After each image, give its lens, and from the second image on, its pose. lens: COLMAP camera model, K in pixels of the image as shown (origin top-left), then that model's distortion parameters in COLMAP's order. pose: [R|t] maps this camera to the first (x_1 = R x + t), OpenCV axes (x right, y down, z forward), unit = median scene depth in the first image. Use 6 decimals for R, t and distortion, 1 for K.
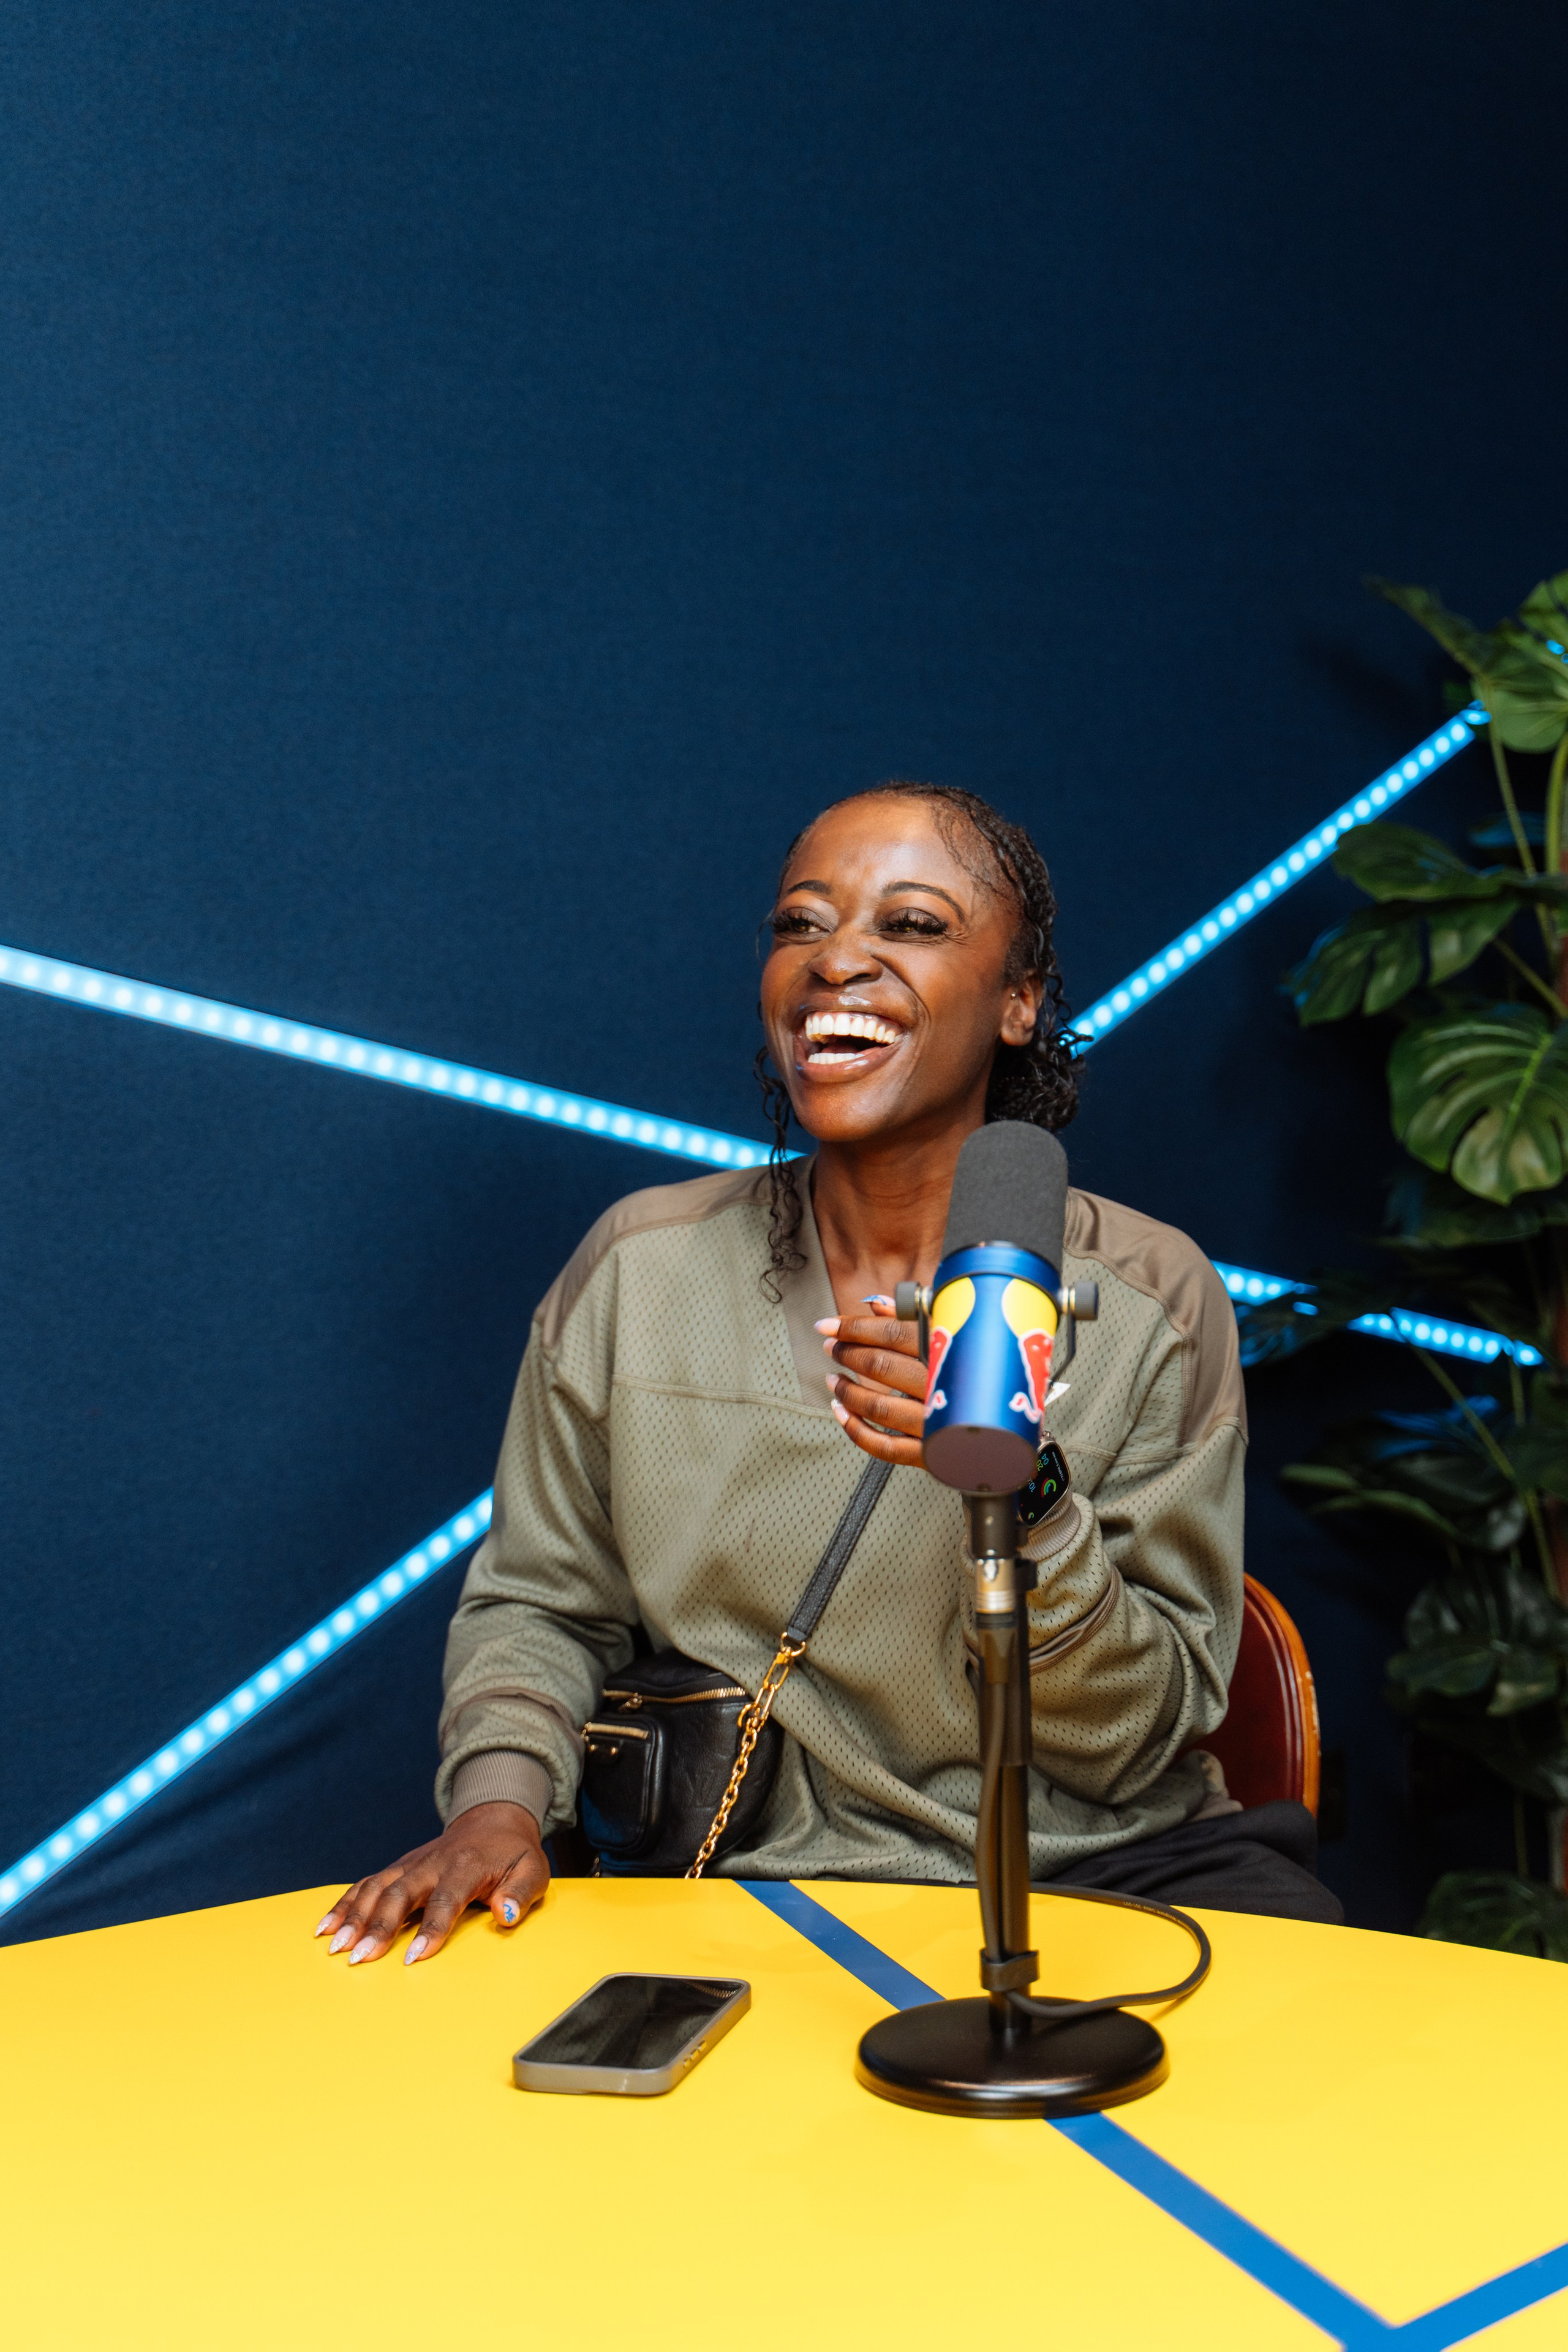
lens RADIAL K [[3460.6, 0, 784.2], [0, 3460.6, 1177.3], [0, 0, 1]] dist [0.015732, 0.000000]
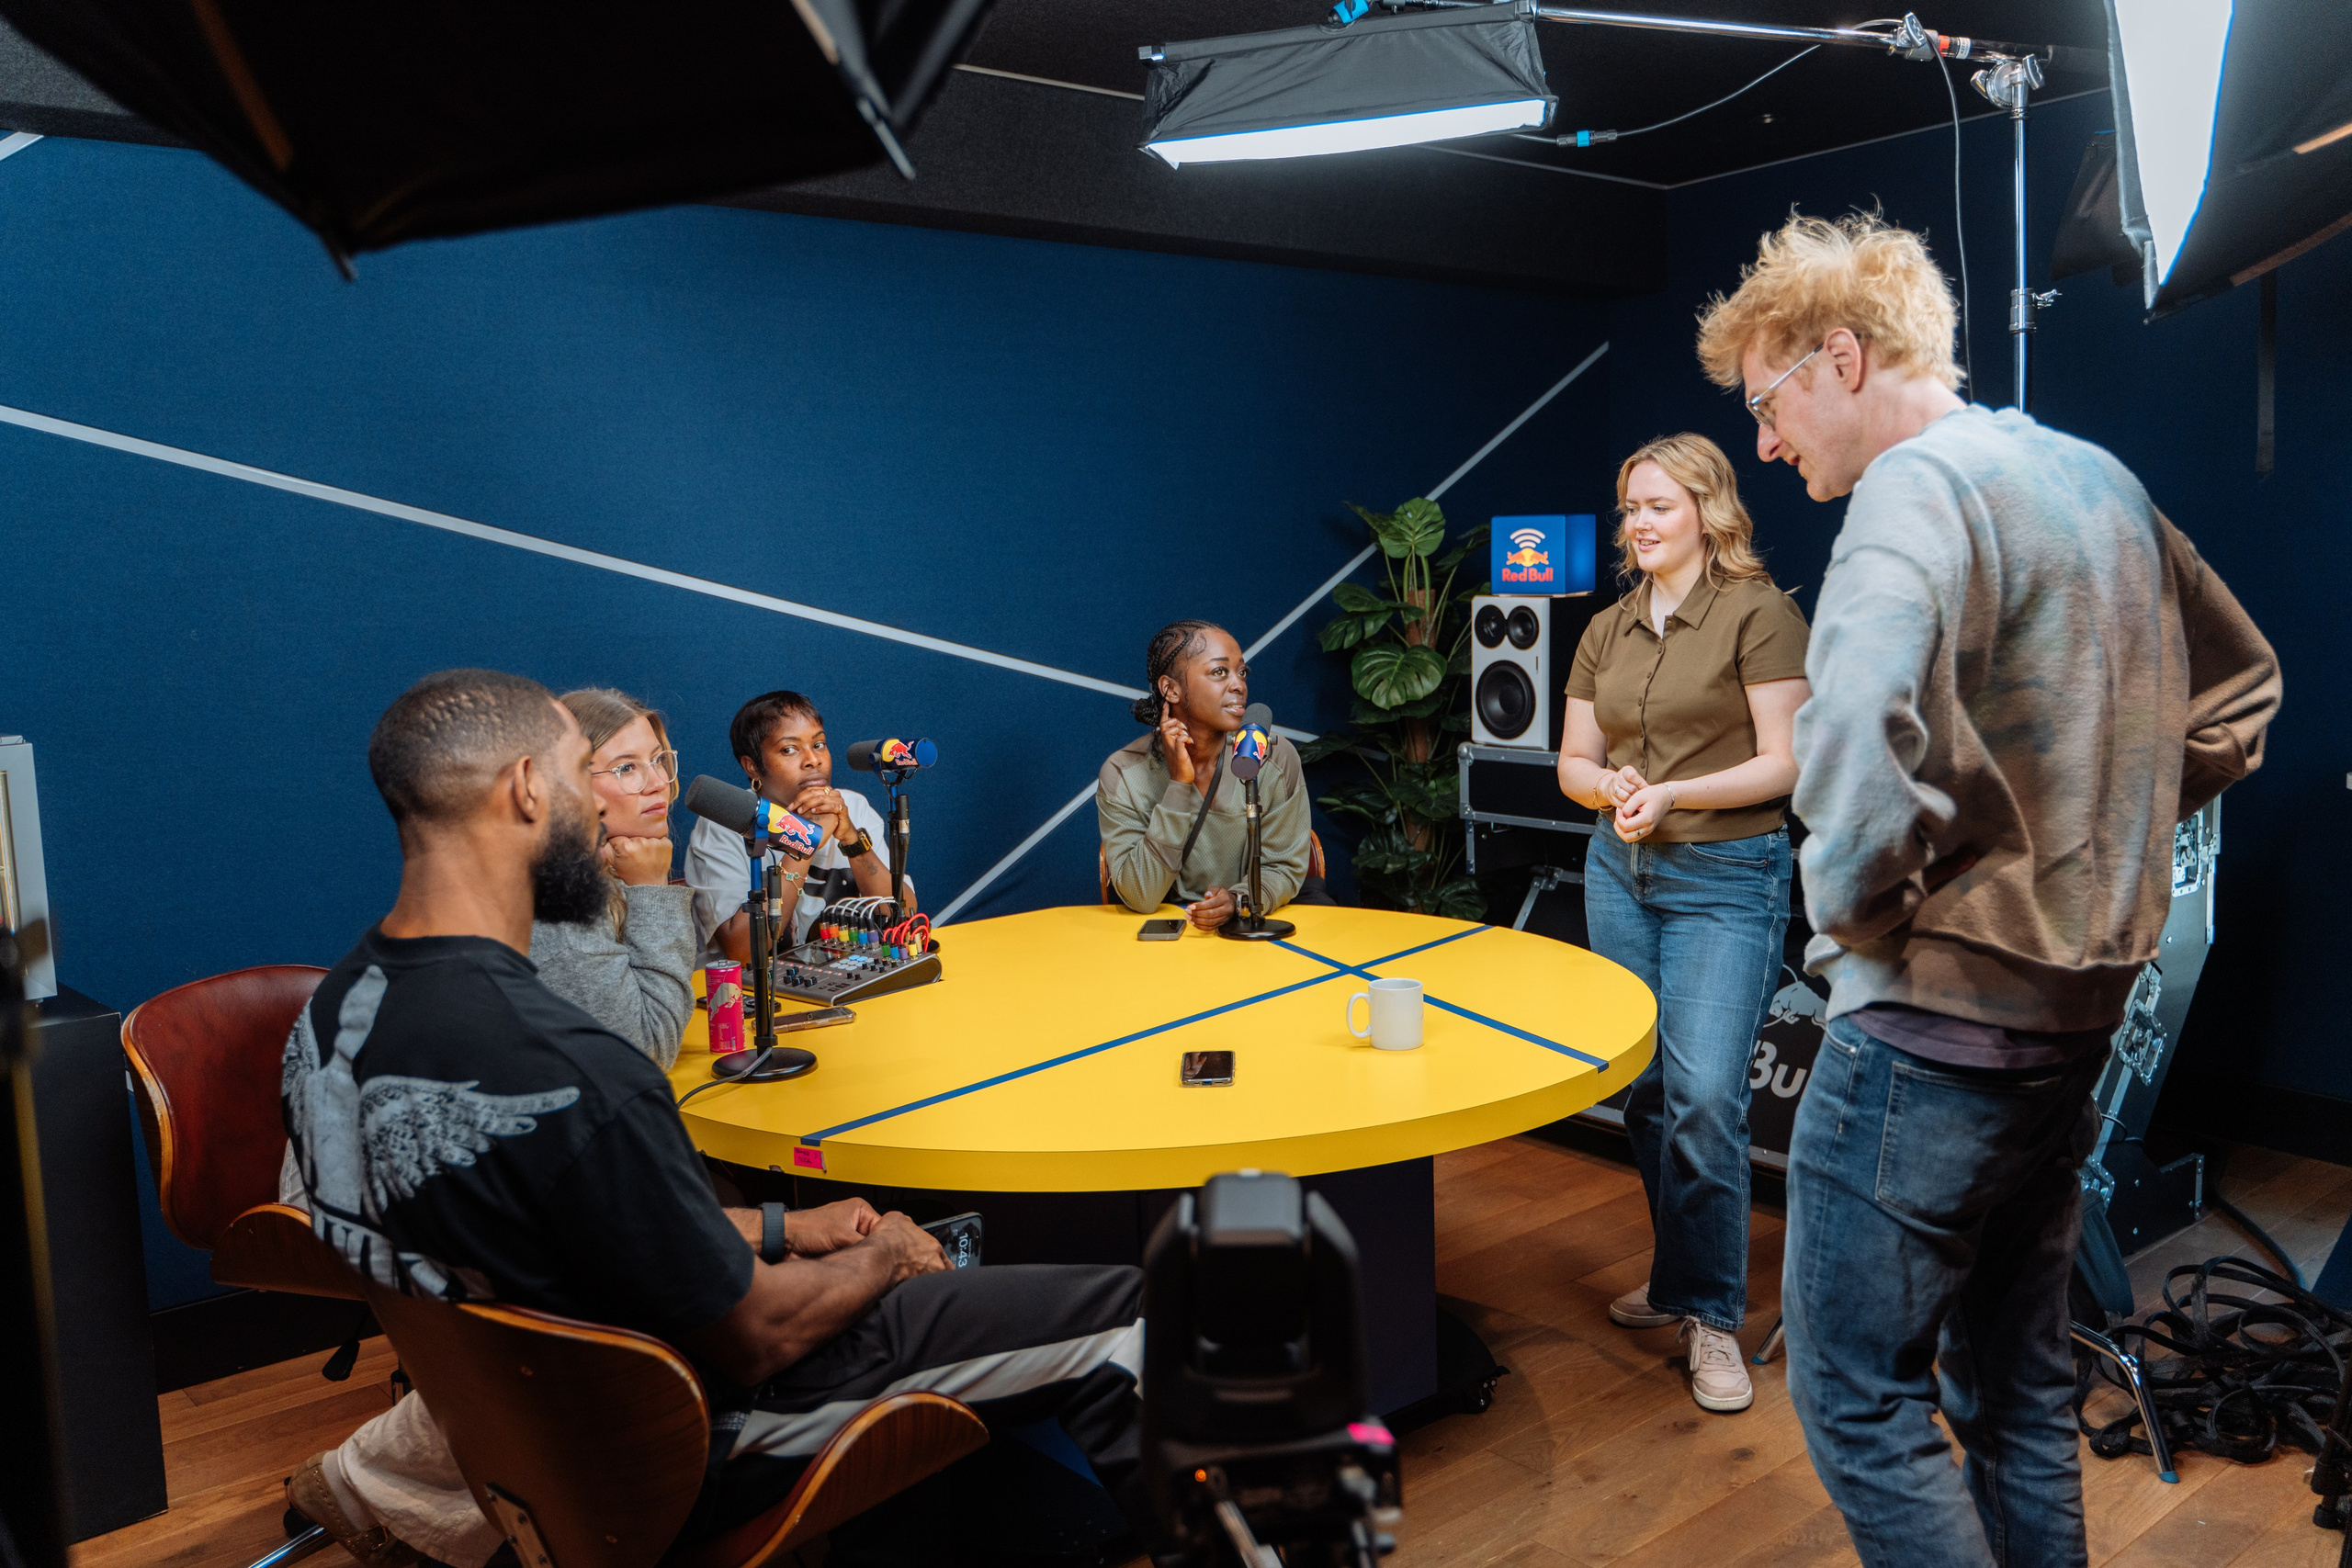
lens RADIAL K [[1848.9, 0, 1181.3], [0, 1848.9, 783.8], [0, 0, 1]] dist [0.001614, -0.002318]
pose [[0.996428, -0.015057, 0.083088, -0.115717], [0.010581, 0.998482, 0.054055, -0.017100], [-0.083776, -0.052983, 0.995075, -0.635593]]
